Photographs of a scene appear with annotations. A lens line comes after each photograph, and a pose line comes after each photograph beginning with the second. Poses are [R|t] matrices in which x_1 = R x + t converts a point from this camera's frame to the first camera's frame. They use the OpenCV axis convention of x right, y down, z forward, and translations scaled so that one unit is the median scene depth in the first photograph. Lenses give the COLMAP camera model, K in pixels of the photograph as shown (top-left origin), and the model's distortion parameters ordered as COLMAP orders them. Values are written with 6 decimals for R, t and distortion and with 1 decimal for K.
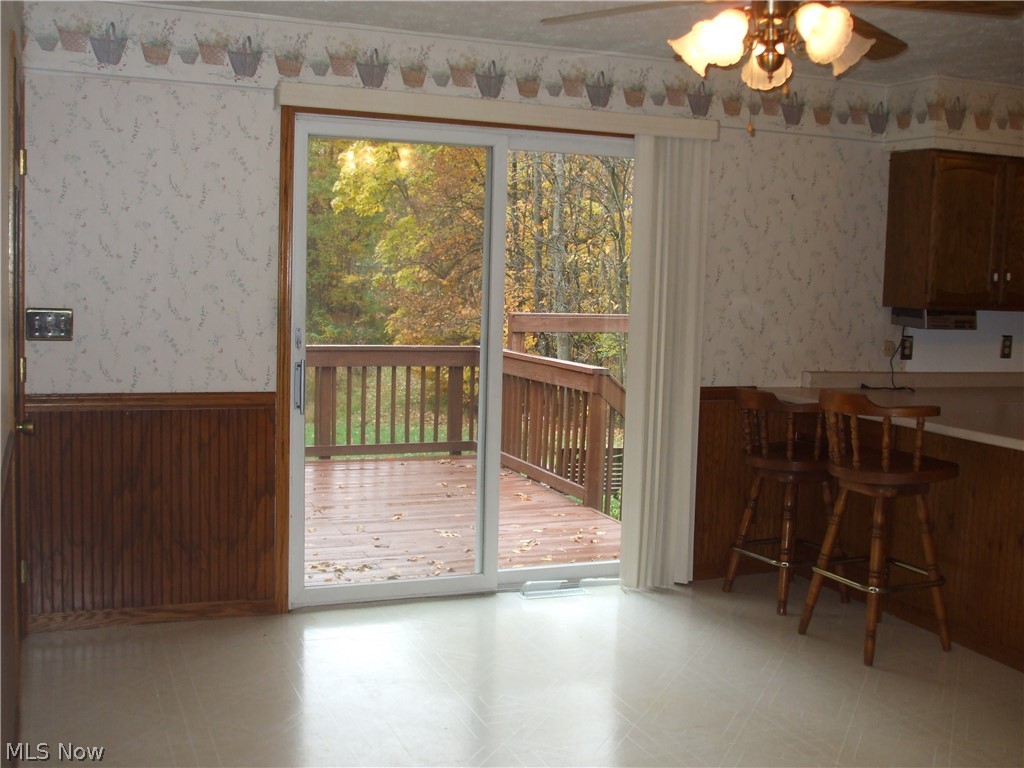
lens RADIAL K [[1137.8, 0, 515.9], [0, 1137.8, 379.0], [0, 0, 1]] dist [-0.128423, 0.127129]
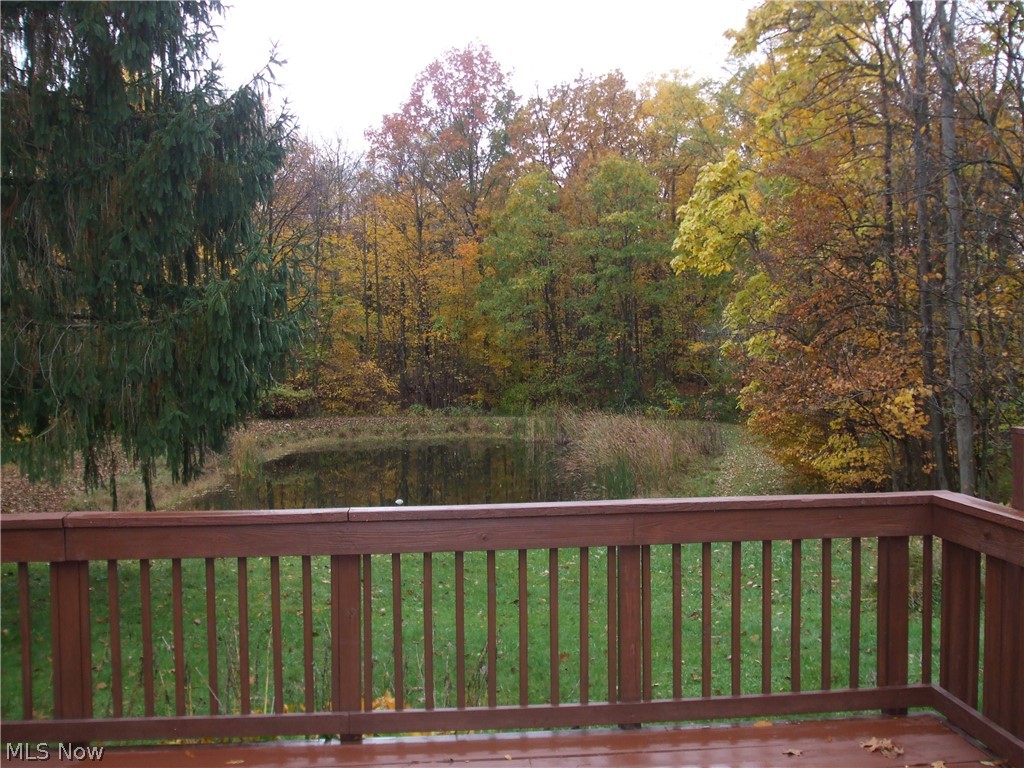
lens RADIAL K [[1137.8, 0, 515.9], [0, 1137.8, 379.0], [0, 0, 1]] dist [-0.128423, 0.127129]
pose [[0.953332, -0.030970, -0.300331, -0.024906], [0.013326, 0.998072, -0.060620, -0.021137], [0.301629, 0.053789, 0.951907, 0.199671]]
